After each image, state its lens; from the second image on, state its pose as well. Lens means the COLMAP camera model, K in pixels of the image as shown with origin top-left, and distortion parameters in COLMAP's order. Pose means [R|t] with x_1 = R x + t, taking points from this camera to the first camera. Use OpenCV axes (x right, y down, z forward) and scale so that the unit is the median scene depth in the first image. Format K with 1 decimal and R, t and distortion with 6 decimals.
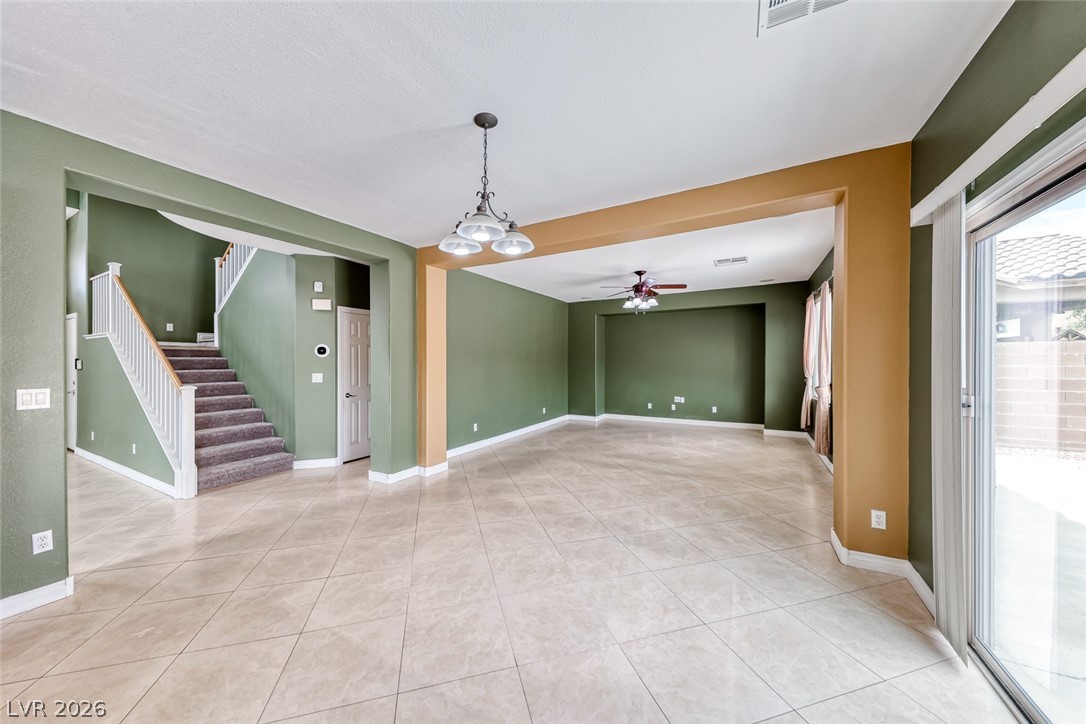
lens RADIAL K [[377.6, 0, 540.2], [0, 377.6, 365.9], [0, 0, 1]] dist [0.016300, -0.006994]
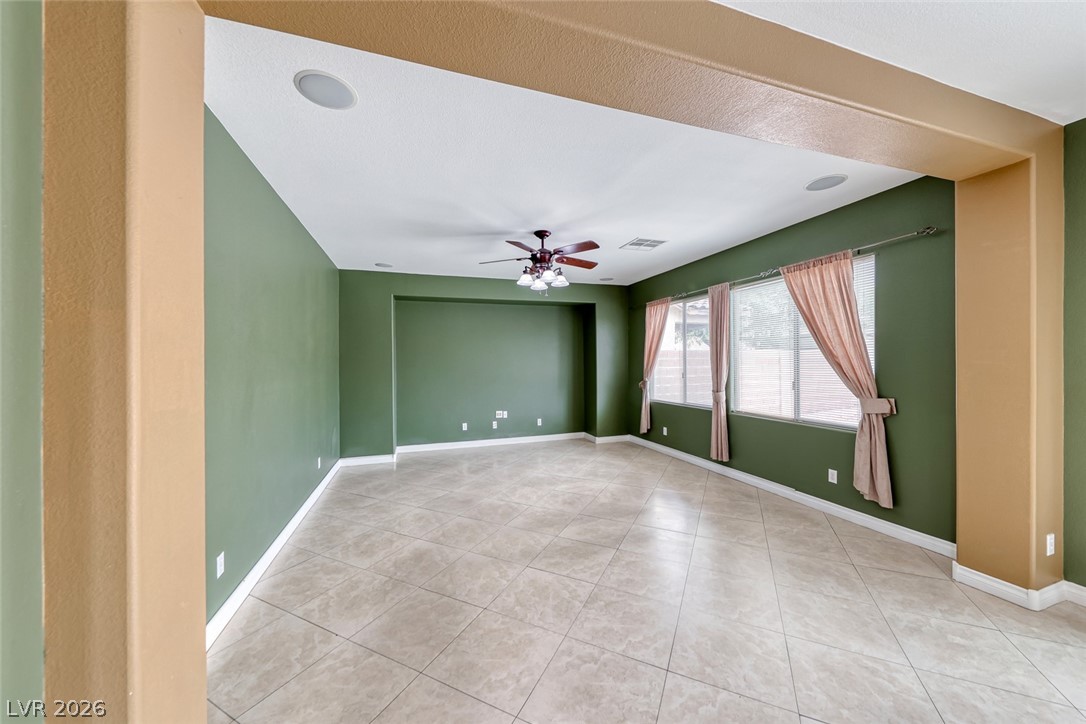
lens RADIAL K [[377.6, 0, 540.2], [0, 377.6, 365.9], [0, 0, 1]] dist [0.016300, -0.006994]
pose [[0.665383, -0.009520, 0.746441, -0.189413], [0.017790, 0.999837, -0.003107, -0.010280], [-0.746290, 0.015346, 0.665444, 0.447161]]
